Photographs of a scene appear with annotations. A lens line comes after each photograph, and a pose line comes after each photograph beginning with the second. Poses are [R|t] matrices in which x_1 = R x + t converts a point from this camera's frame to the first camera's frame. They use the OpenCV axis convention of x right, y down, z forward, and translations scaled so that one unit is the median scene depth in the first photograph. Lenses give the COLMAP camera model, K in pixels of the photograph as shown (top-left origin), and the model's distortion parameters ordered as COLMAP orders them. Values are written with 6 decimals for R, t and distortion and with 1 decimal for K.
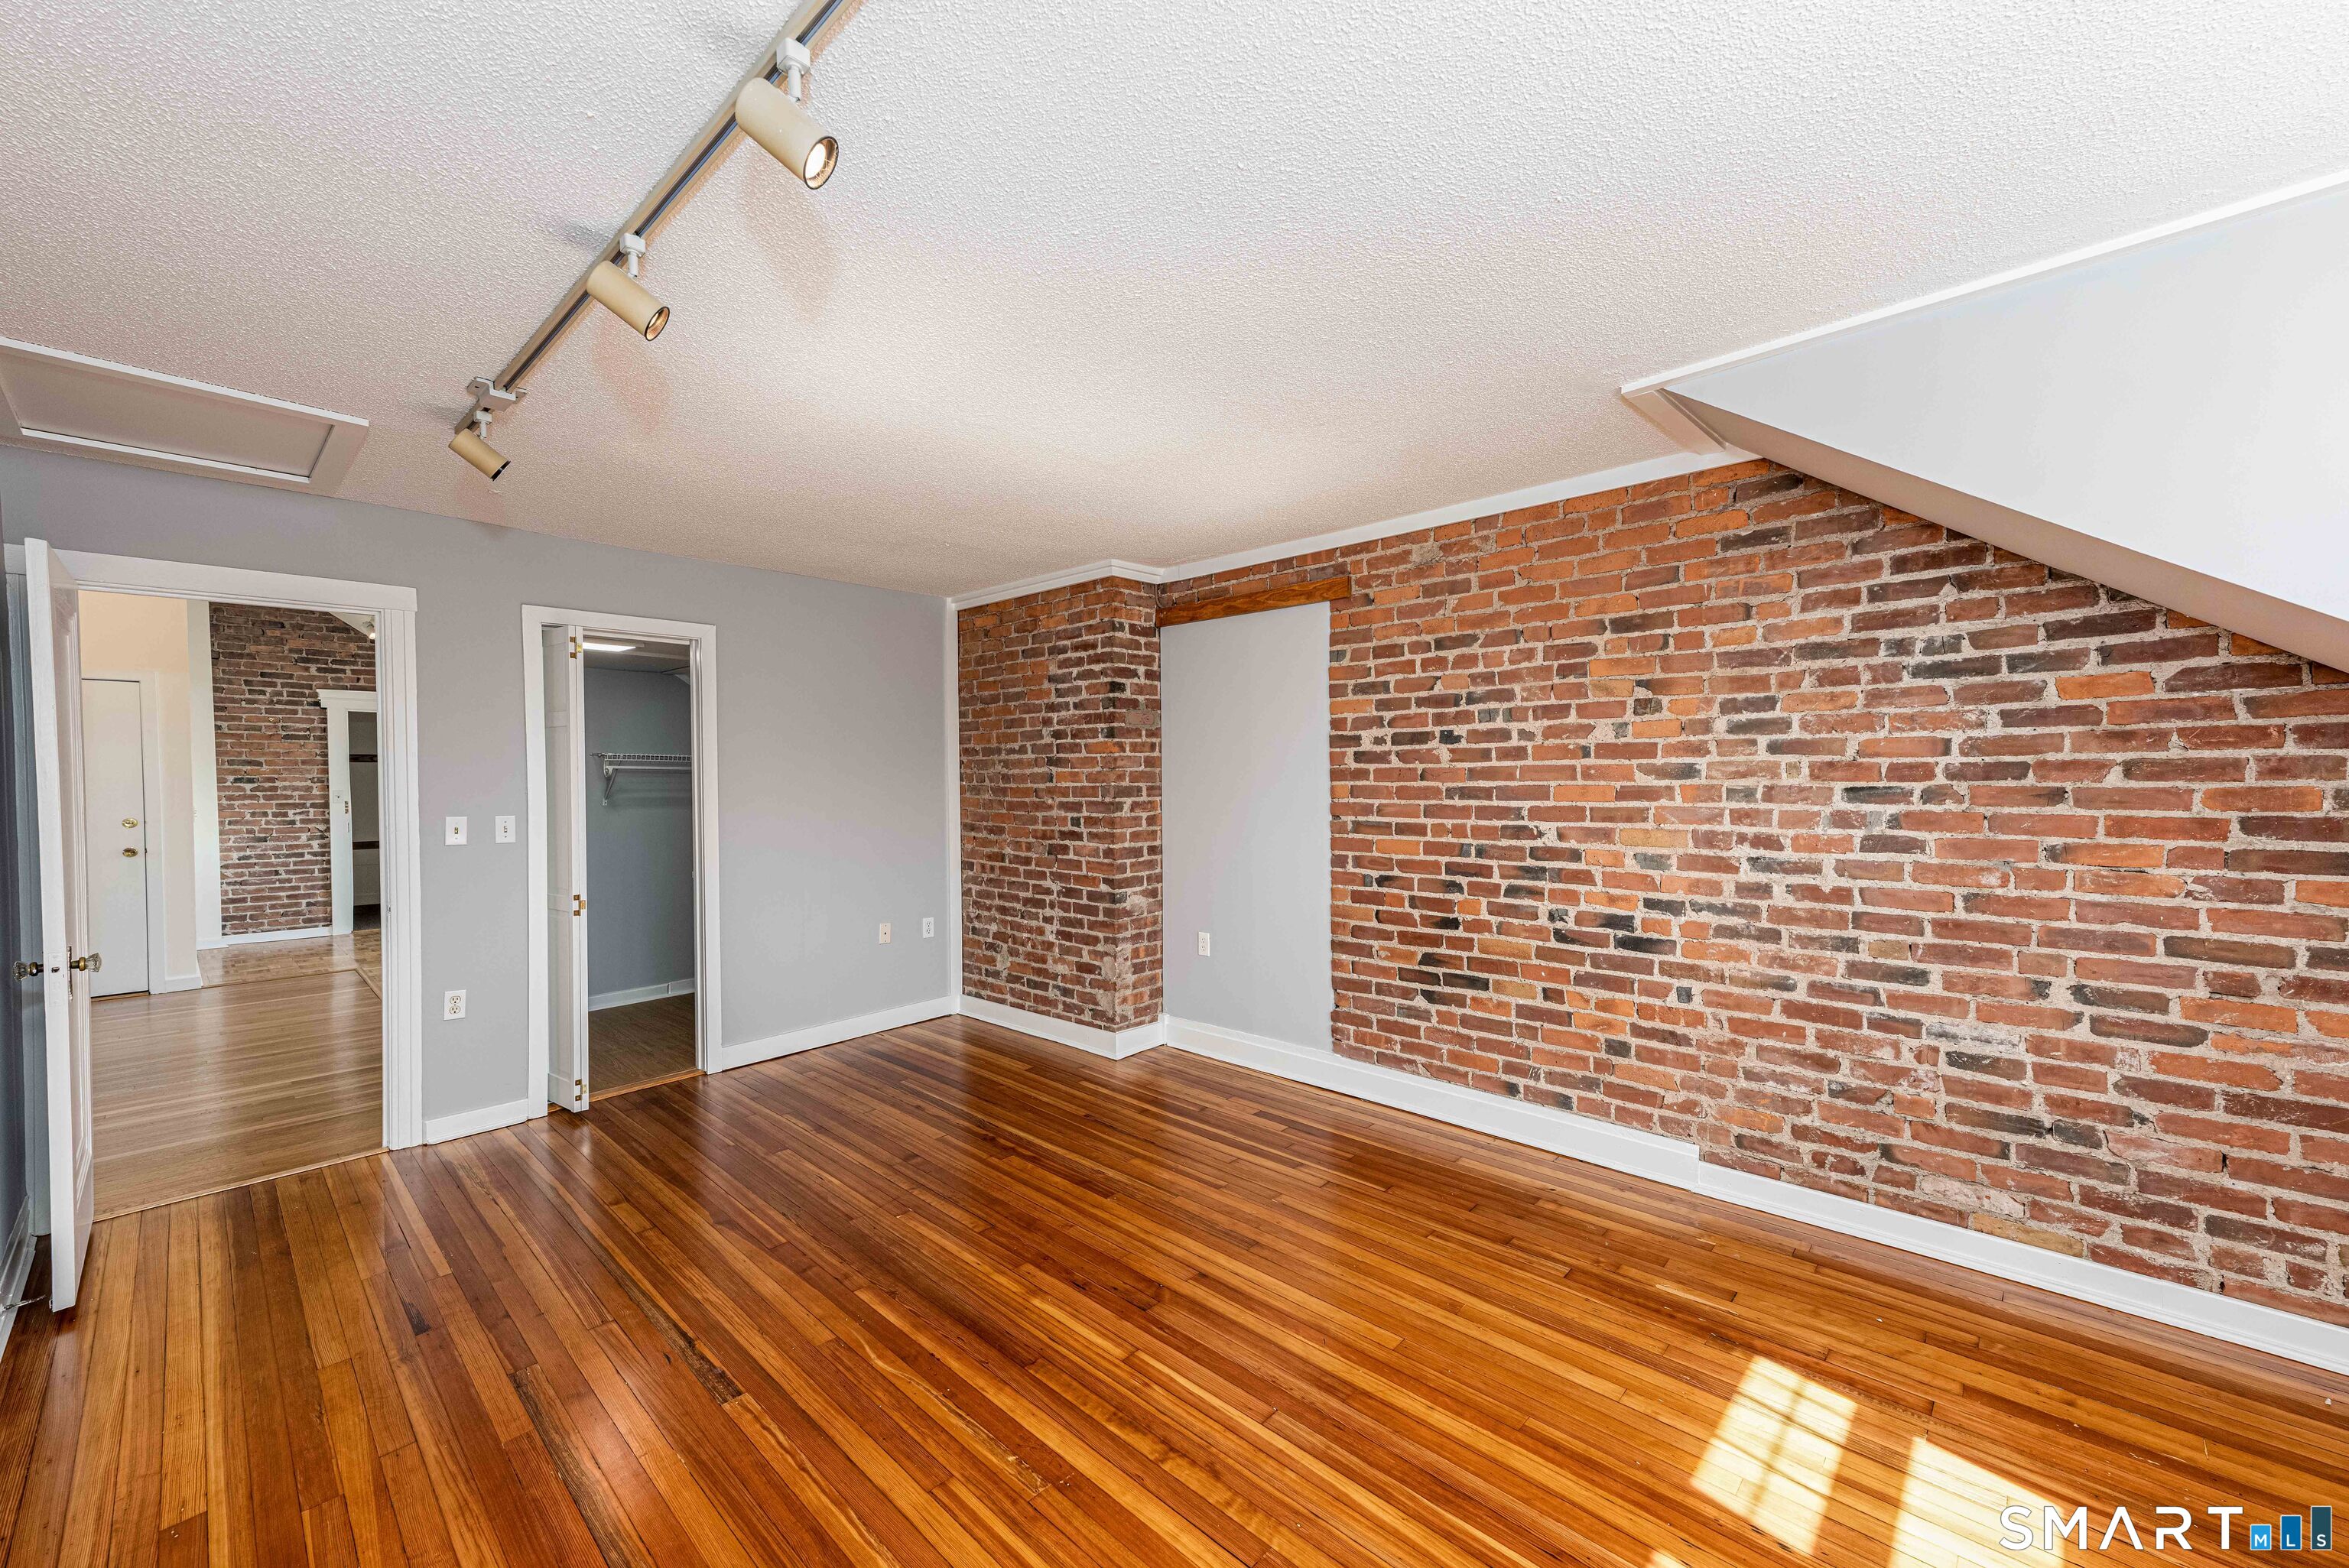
lens RADIAL K [[919.2, 0, 1158.6], [0, 919.2, 794.7], [0, 0, 1]] dist [0.023037, 0.000694]
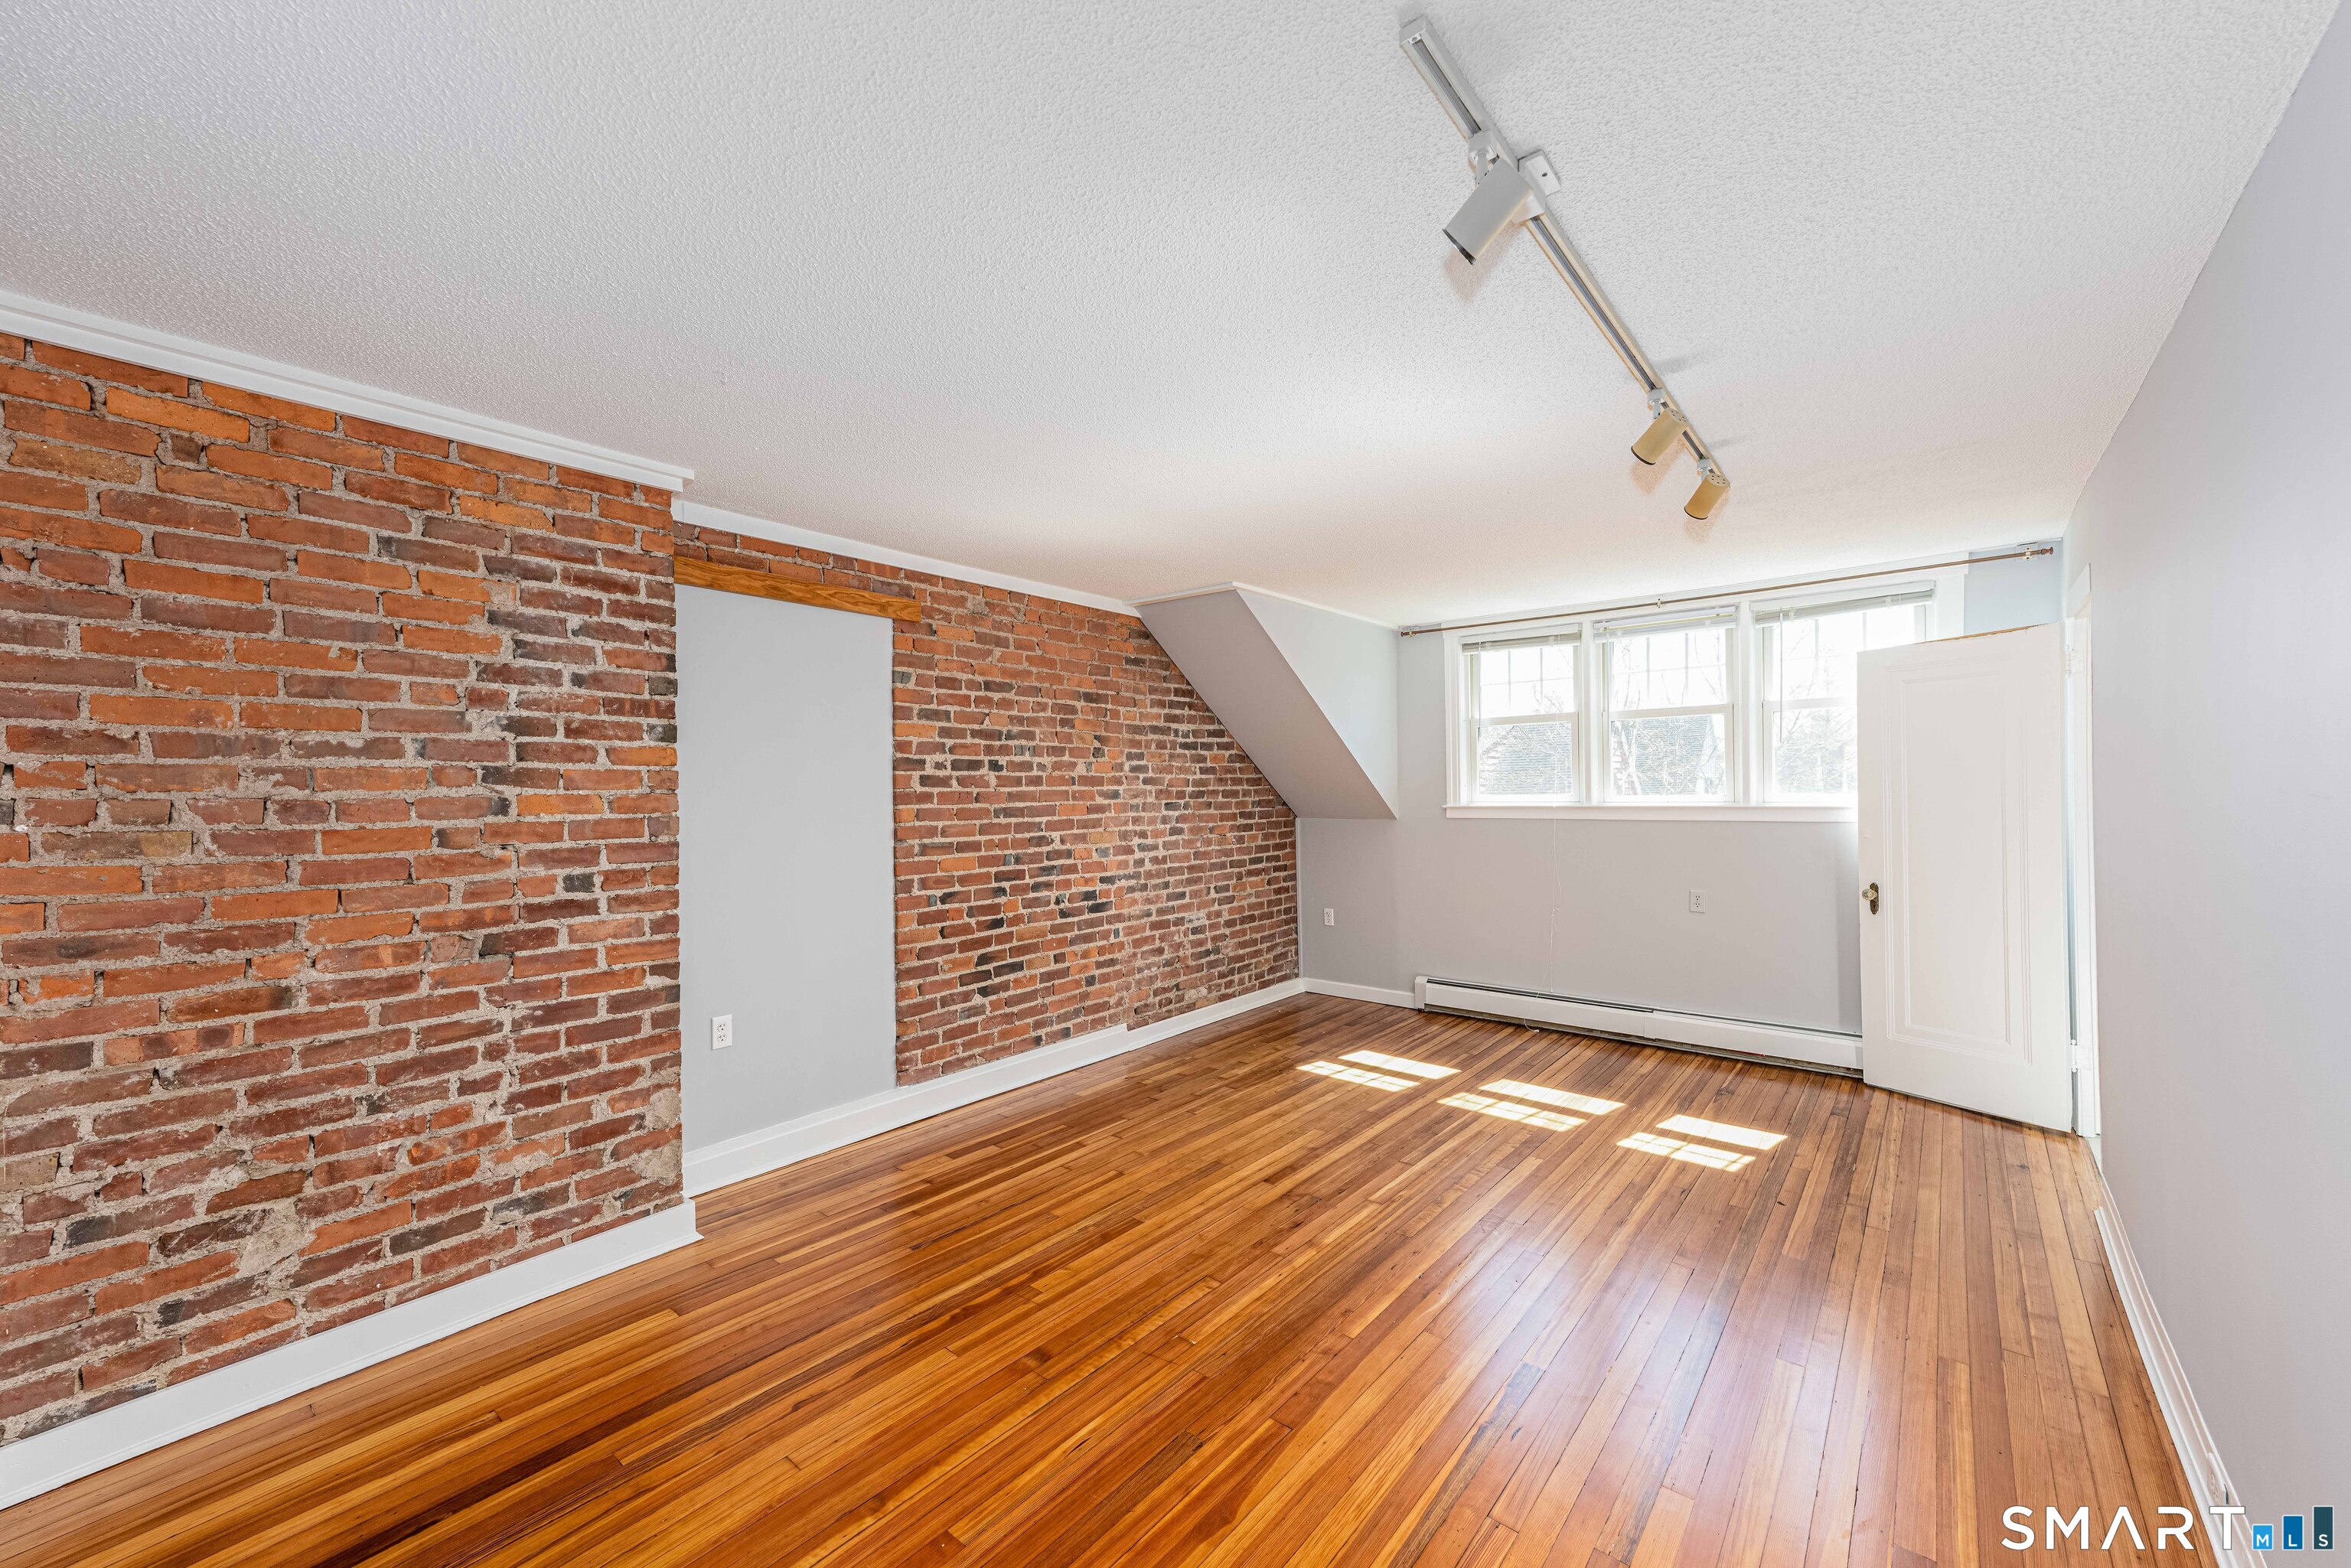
lens RADIAL K [[920.0, 0, 1165.4], [0, 920.0, 793.1], [0, 0, 1]] dist [0.023037, 0.000694]
pose [[-0.064304, 0.007855, 0.997899, -0.826267], [0.034476, 0.999390, -0.005646, -0.012497], [-0.997335, 0.034041, -0.064535, 0.806367]]
